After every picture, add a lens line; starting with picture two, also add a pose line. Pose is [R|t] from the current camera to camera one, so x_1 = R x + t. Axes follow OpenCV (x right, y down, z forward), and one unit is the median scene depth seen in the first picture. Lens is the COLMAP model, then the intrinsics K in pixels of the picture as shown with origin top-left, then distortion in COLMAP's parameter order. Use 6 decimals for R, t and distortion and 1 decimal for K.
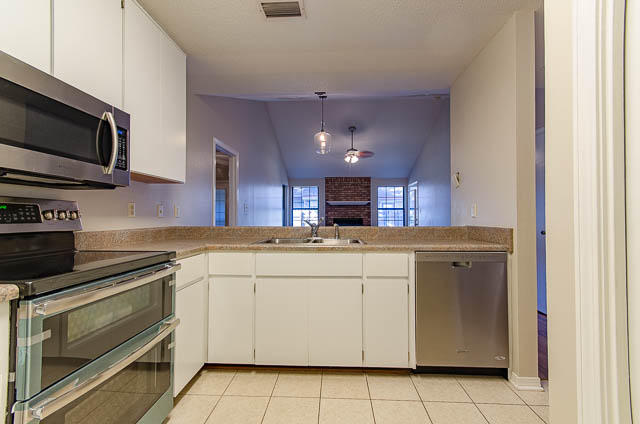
lens RADIAL K [[277.4, 0, 320.0], [0, 277.4, 212.0], [0, 0, 1]] dist [-0.000422, -0.000006]
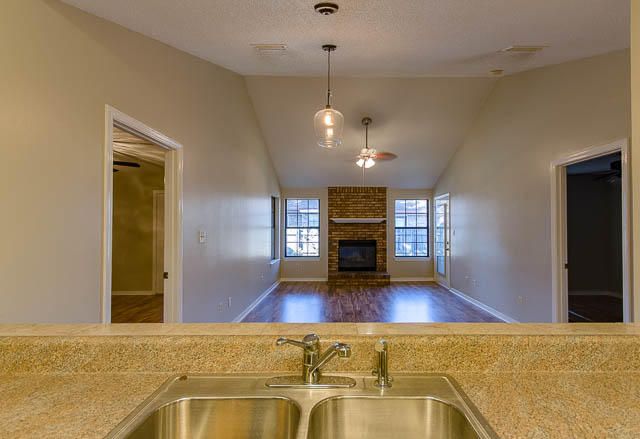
lens RADIAL K [[287.0, 0, 335.7], [0, 287.0, 221.0], [0, 0, 1]] dist [0.000531, 0.000002]
pose [[0.998545, 0.003699, 0.053790, -0.003738], [-0.003475, 0.999985, -0.004244, -0.028264], [-0.053805, 0.004051, 0.998543, 0.209079]]
